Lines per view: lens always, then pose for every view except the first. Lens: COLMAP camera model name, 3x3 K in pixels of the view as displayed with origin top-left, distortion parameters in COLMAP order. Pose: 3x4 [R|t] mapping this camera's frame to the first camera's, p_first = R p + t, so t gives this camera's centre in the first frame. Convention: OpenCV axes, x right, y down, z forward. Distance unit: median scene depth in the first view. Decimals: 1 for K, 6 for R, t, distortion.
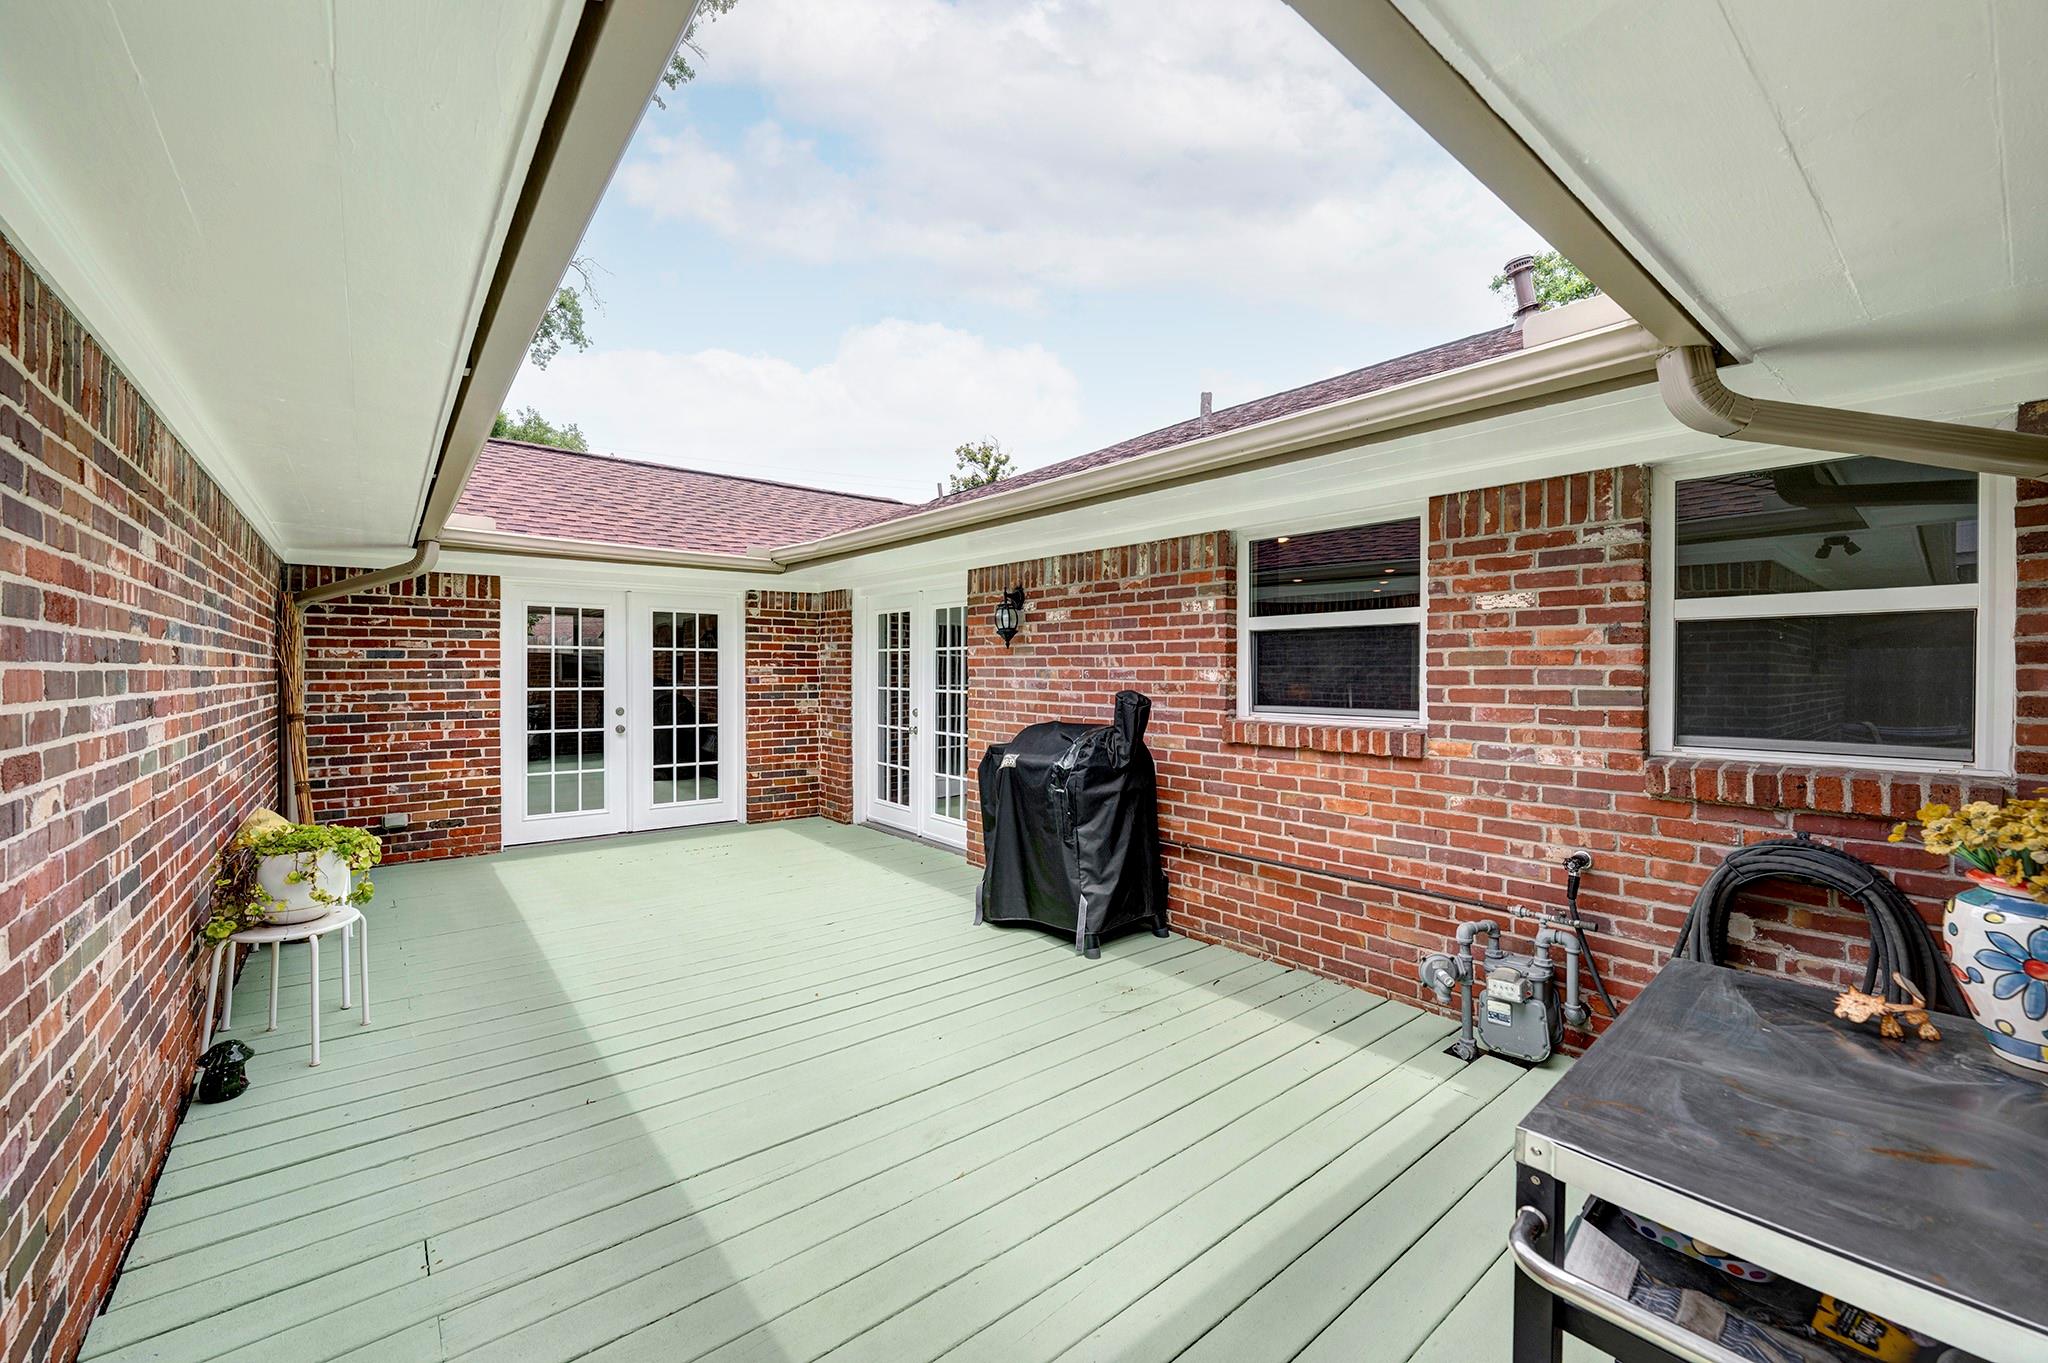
lens RADIAL K [[808.4, 0, 1027.1], [0, 808.4, 675.3], [0, 0, 1]] dist [-0.000377, -0.000065]
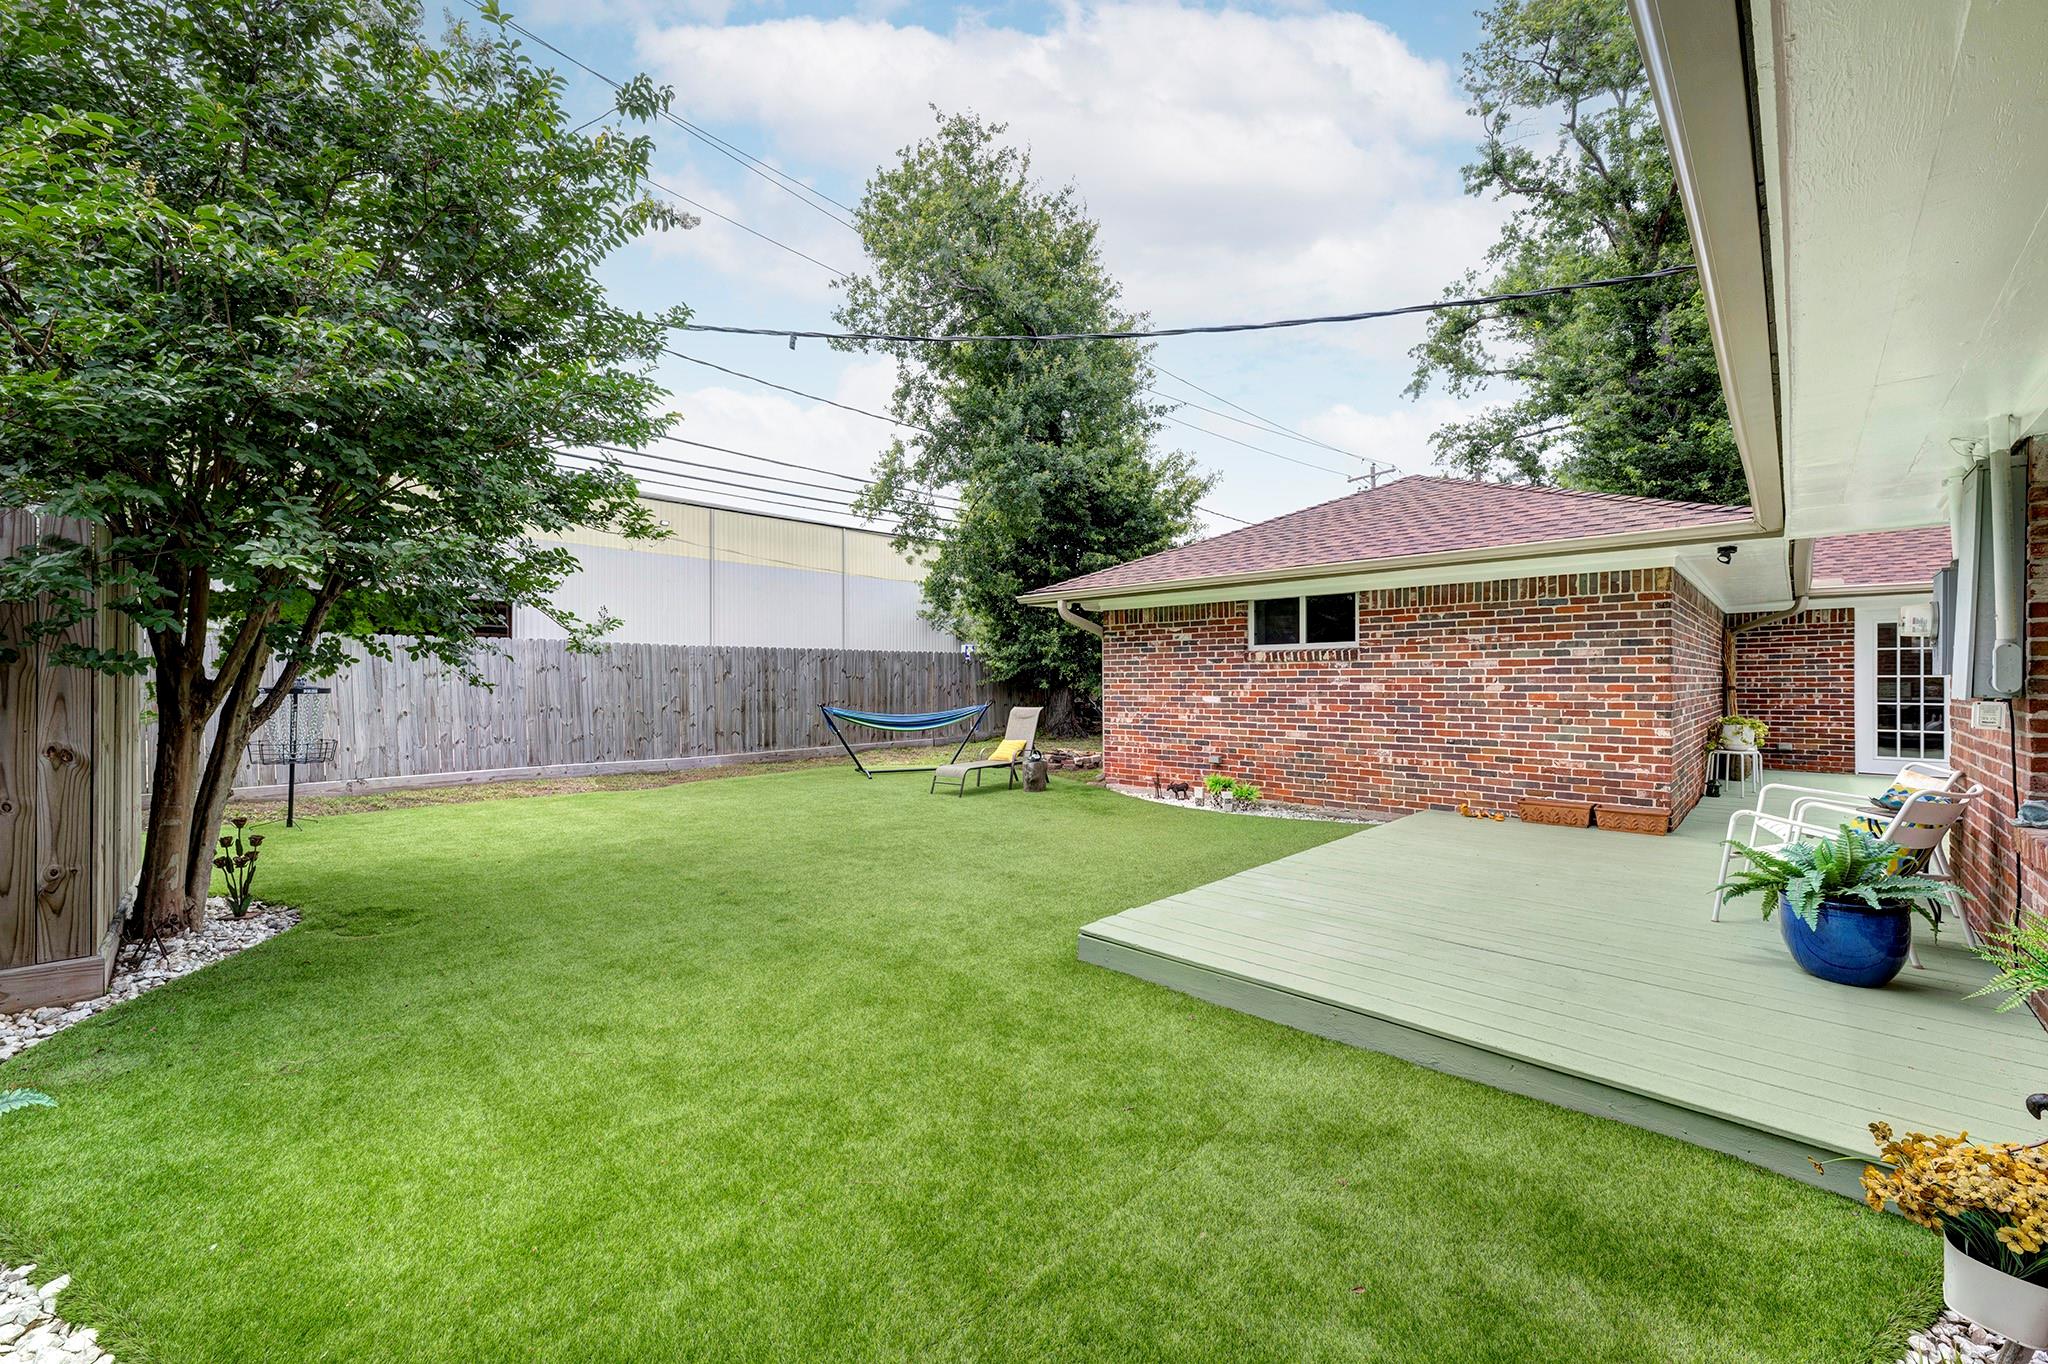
lens RADIAL K [[799.4, 0, 1015.5], [0, 799.4, 680.5], [0, 0, 1]] dist [0.000942, 0.000440]
pose [[0.115454, -0.002366, -0.993310, 0.830483], [-0.002920, 0.999992, -0.002722, 0.038765], [0.993309, 0.003214, 0.115446, -0.956051]]
